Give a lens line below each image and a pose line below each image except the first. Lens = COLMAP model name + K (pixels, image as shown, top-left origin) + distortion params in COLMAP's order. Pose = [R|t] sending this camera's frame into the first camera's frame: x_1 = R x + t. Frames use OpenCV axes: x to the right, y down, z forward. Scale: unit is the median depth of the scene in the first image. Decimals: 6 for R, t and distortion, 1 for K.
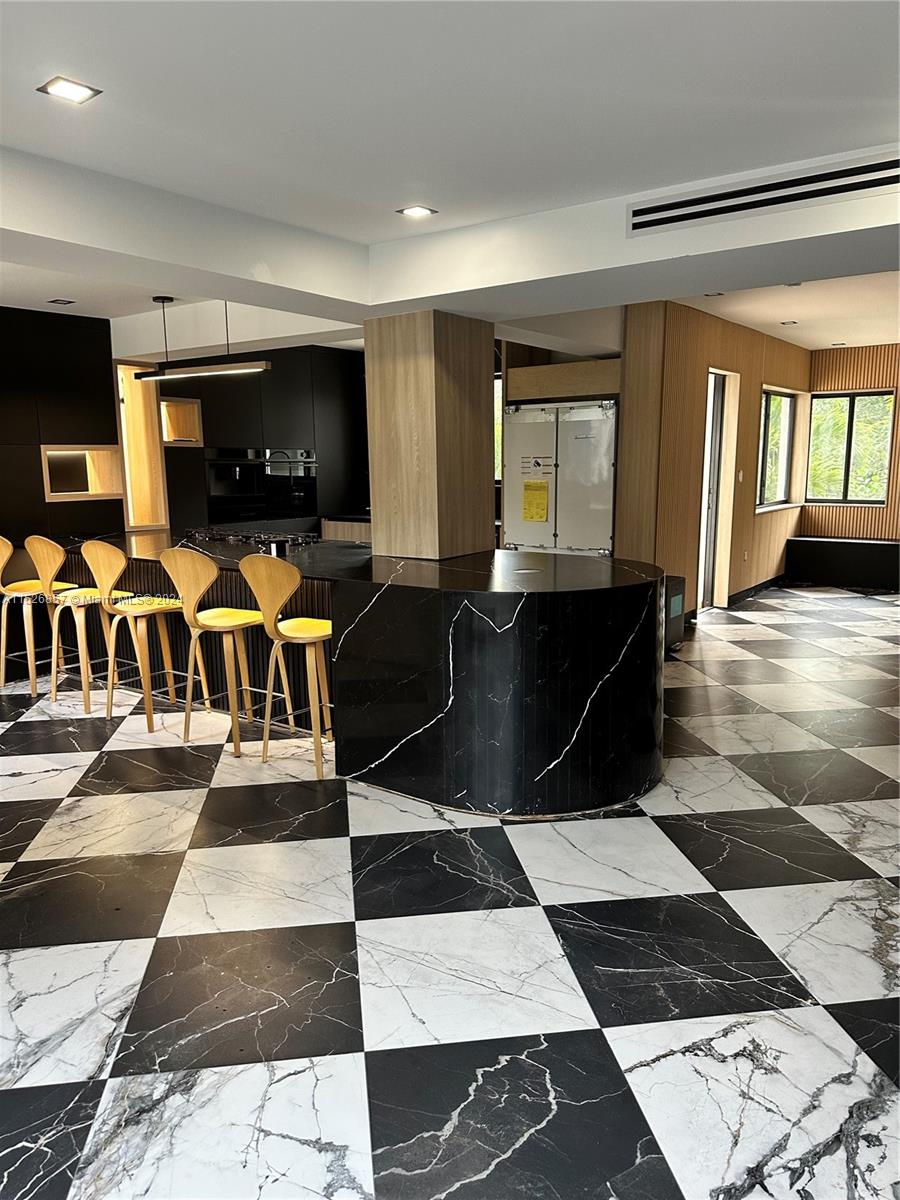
lens RADIAL K [[849.1, 0, 452.0], [0, 849.1, 601.7], [0, 0, 1]] dist [0.059823, -0.055247]
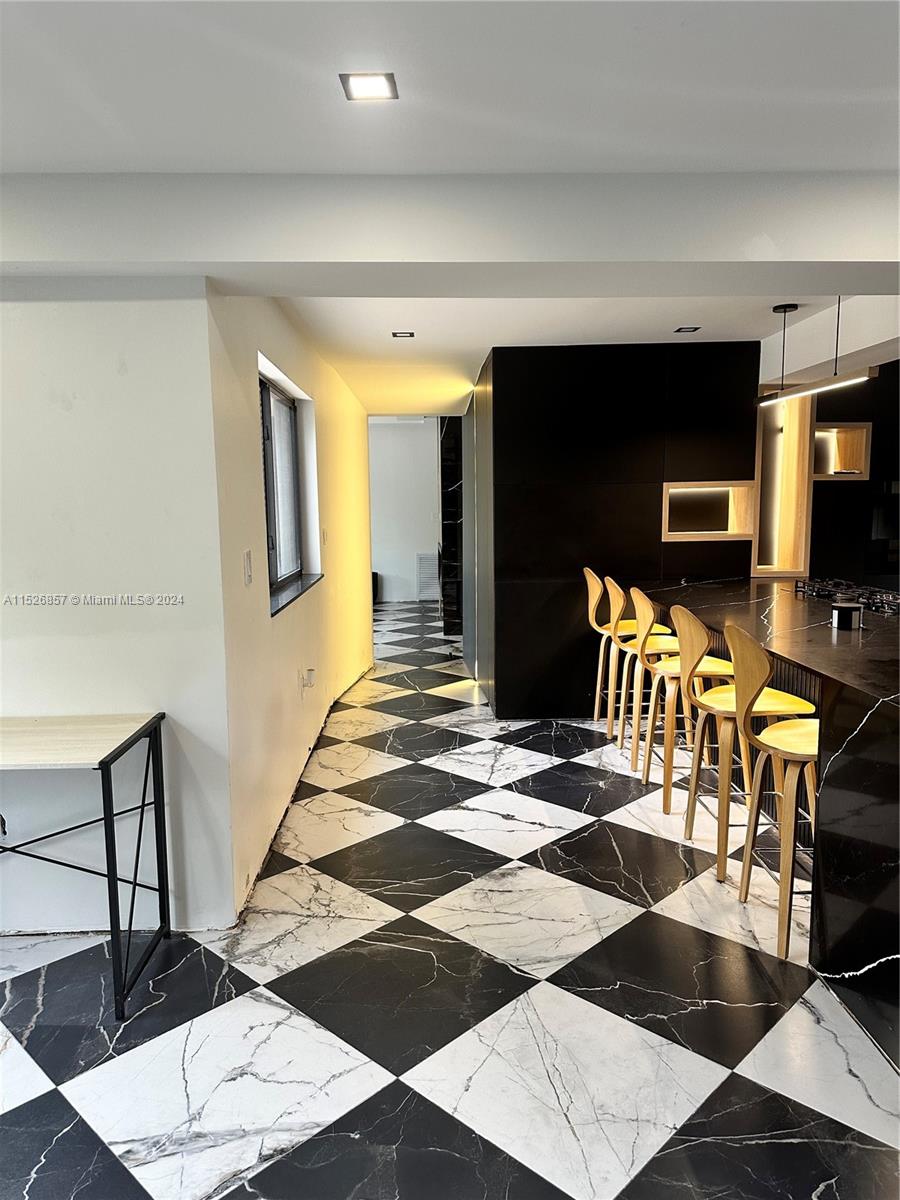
lens RADIAL K [[849.1, 0, 453.0], [0, 849.1, 602.2], [0, 0, 1]] dist [0.059823, -0.055247]
pose [[0.615177, 0.101716, -0.781800, 0.149917], [-0.128646, 0.991302, 0.027745, -0.048598], [0.777822, 0.083507, 0.622912, 0.248681]]
